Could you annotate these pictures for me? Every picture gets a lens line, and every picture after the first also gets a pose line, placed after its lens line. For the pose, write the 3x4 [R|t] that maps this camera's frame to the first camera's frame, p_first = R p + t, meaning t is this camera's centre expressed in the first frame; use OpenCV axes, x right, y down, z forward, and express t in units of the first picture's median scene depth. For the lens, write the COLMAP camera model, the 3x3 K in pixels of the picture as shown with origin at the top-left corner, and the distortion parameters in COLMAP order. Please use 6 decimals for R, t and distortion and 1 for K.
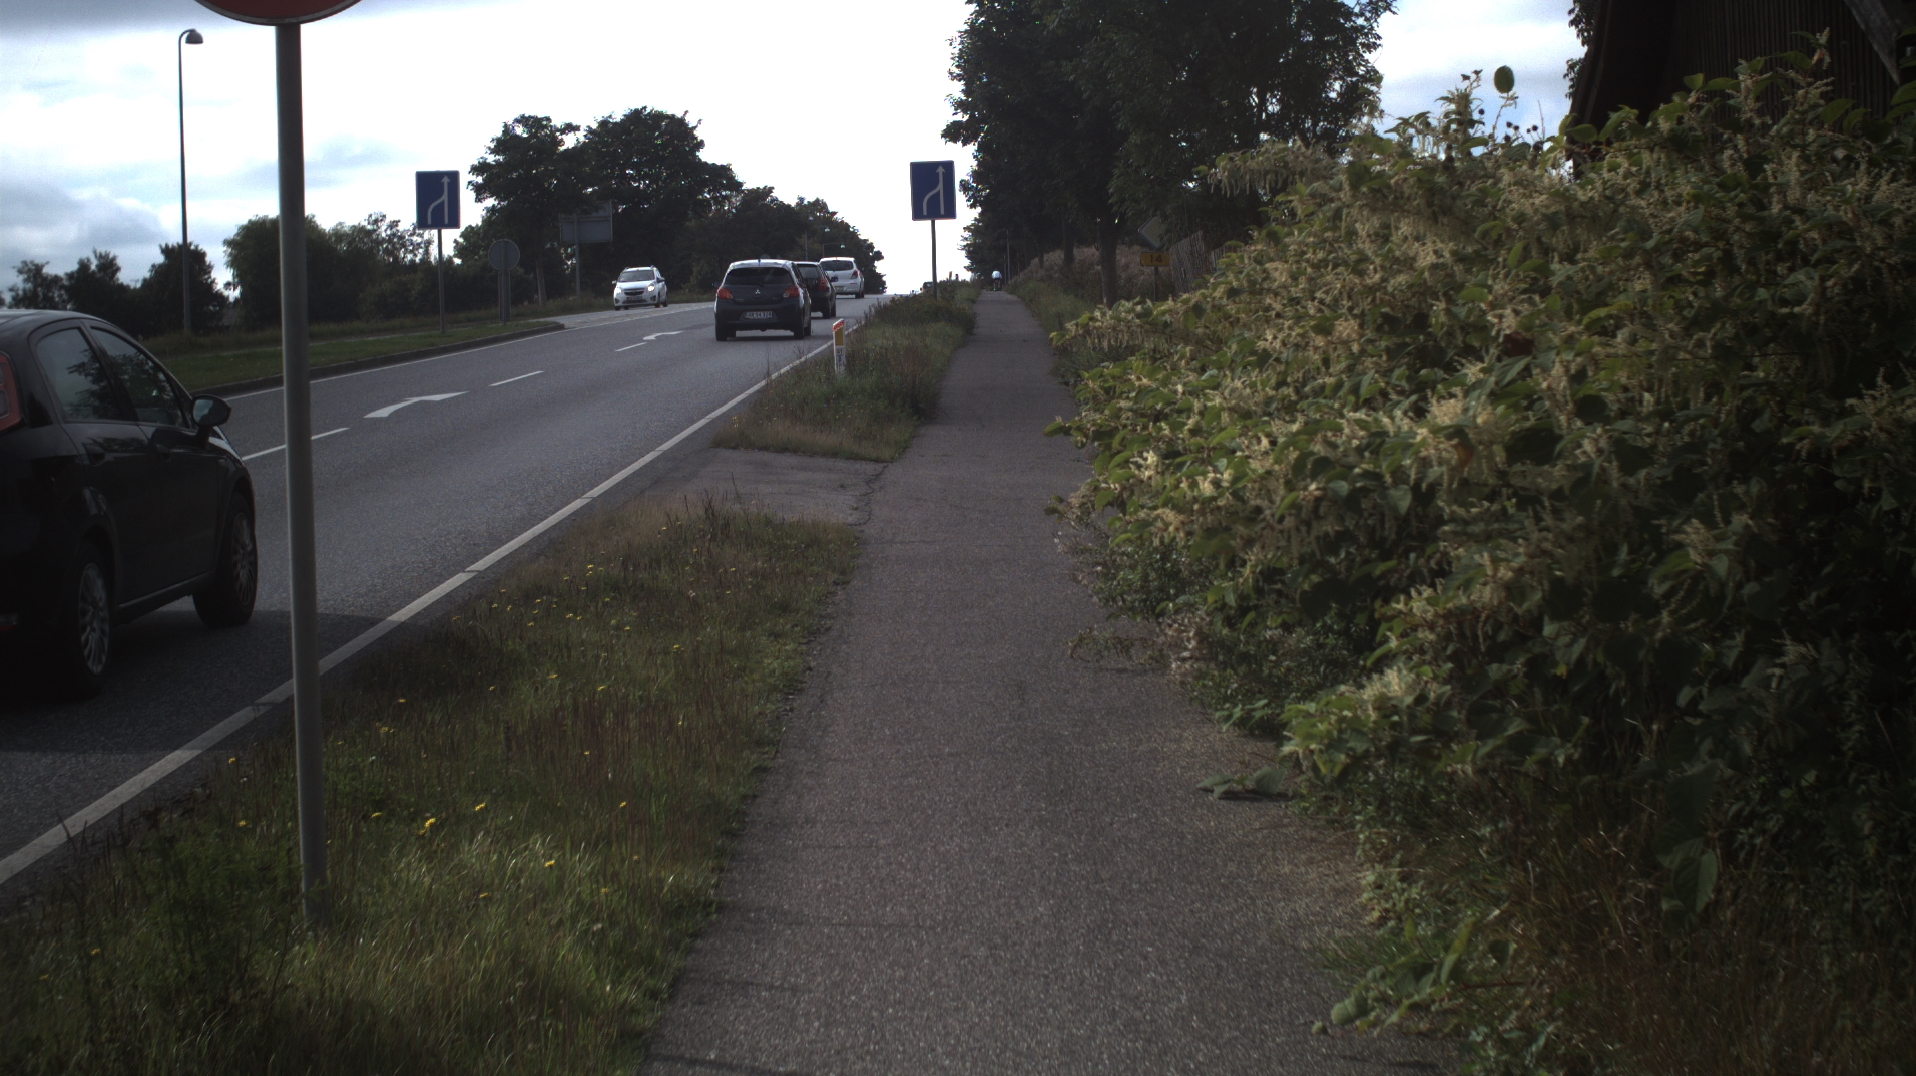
lens RADIAL K [[3169.1, 0, 963.0], [0, 3169.1, 551.7], [0, 0, 1]] dist [-0.163229, 0.000000]
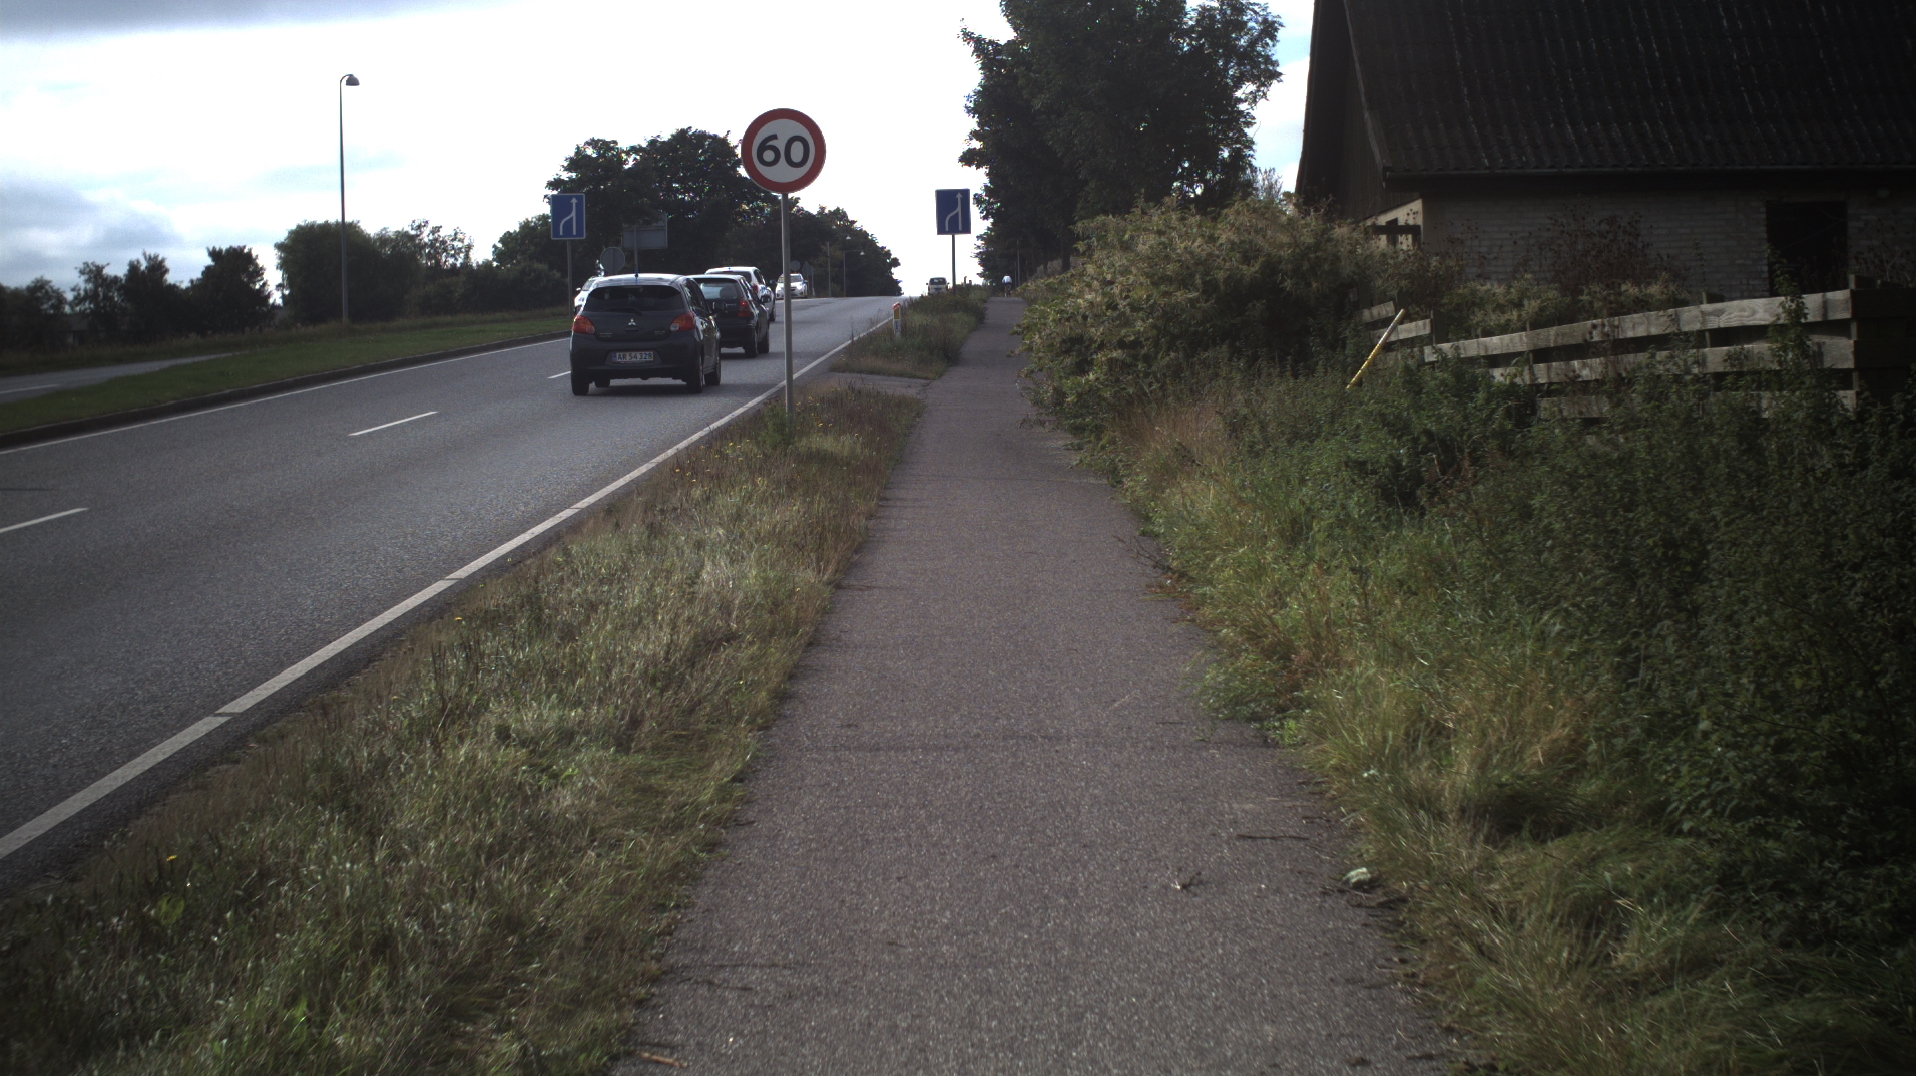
lens RADIAL K [[3169.1, 0, 953.1], [0, 3169.1, 539.8], [0, 0, 1]] dist [-0.163229, 0.000000]
pose [[0.999957, 0.006394, -0.006709, -0.000032], [-0.006435, 0.999961, -0.006120, 0.019302], [0.006669, 0.006163, 0.999959, -0.203883]]
